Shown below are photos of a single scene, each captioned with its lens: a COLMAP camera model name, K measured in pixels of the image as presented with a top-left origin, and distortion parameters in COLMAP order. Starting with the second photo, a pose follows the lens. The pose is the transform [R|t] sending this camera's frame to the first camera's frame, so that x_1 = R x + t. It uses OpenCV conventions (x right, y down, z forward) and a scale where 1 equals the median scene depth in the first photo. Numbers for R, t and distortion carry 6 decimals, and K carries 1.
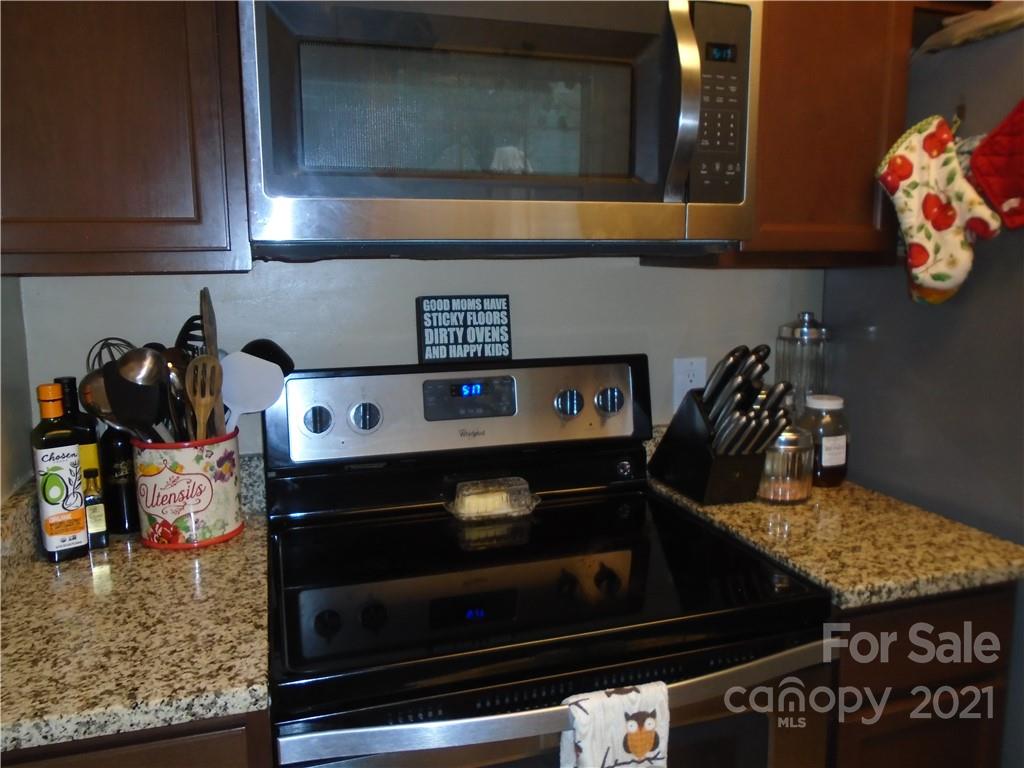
lens RADIAL K [[777.3, 0, 506.5], [0, 777.3, 378.0], [0, 0, 1]] dist [-0.028692, 0.014010]
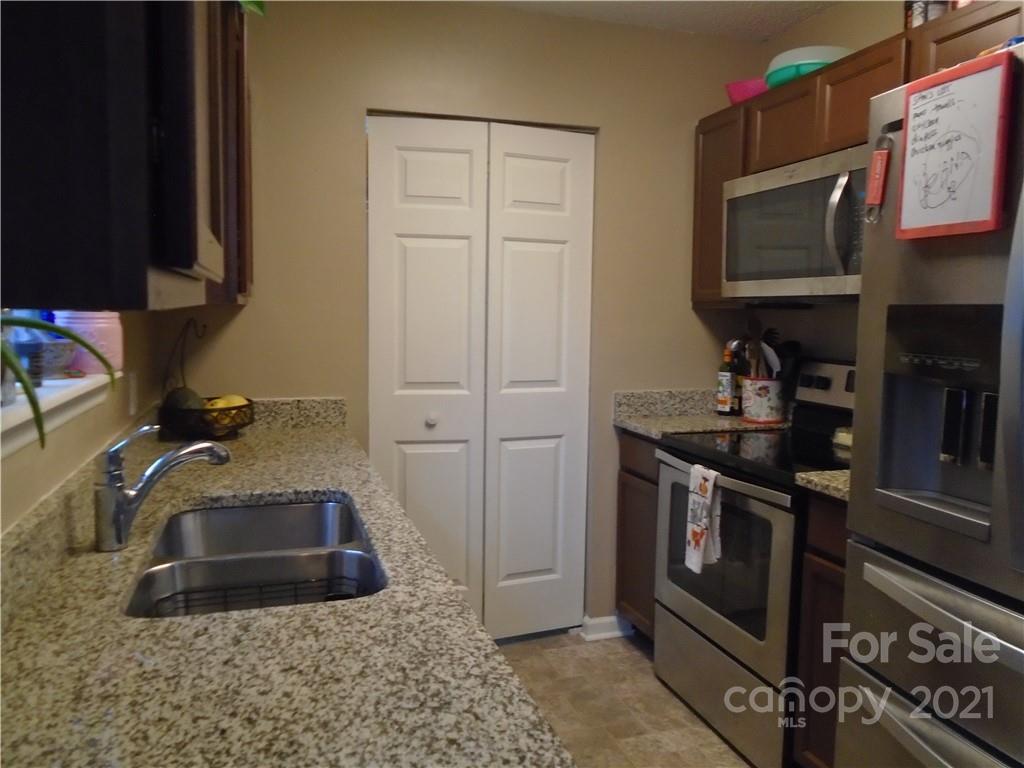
lens RADIAL K [[777.3, 0, 506.5], [0, 777.3, 378.0], [0, 0, 1]] dist [-0.028692, 0.014010]
pose [[-0.001506, 0.092424, -0.995719, 2.168490], [-0.161339, 0.982652, 0.091455, -0.018103], [0.986898, 0.160786, 0.013431, 0.205293]]
